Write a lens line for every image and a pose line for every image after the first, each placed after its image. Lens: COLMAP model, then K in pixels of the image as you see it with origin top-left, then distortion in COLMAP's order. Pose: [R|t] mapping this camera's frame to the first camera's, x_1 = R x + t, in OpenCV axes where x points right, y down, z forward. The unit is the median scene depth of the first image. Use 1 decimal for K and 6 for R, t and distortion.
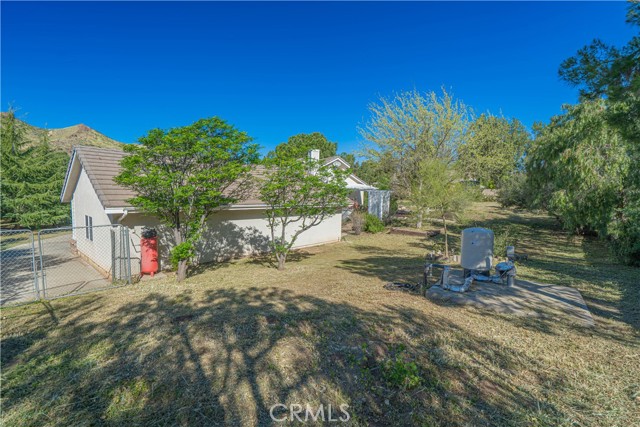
lens RADIAL K [[282.1, 0, 318.8], [0, 282.1, 214.6], [0, 0, 1]] dist [-0.012234, -0.000123]
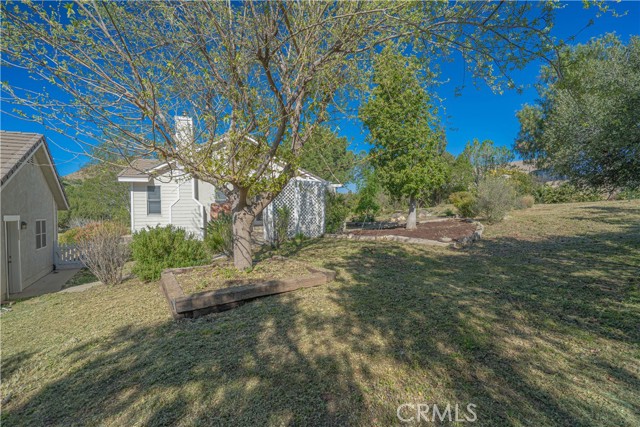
lens RADIAL K [[287.4, 0, 322.0], [0, 287.4, 215.8], [0, 0, 1]] dist [-0.002193, 0.000081]
pose [[0.967298, -0.039194, -0.250596, 0.707906], [0.021973, 0.997223, -0.071154, 0.018458], [0.252689, 0.063321, 0.965473, 0.990252]]
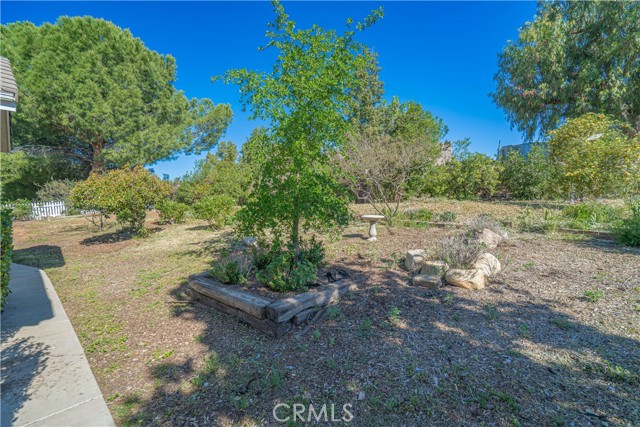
lens RADIAL K [[285.3, 0, 322.6], [0, 285.3, 217.0], [0, 0, 1]] dist [-0.001012, 0.000211]
pose [[0.950109, -0.049796, 0.307917, 0.485329], [0.056570, 0.998313, -0.013108, -0.115595], [-0.306745, 0.029873, 0.951323, 2.205847]]
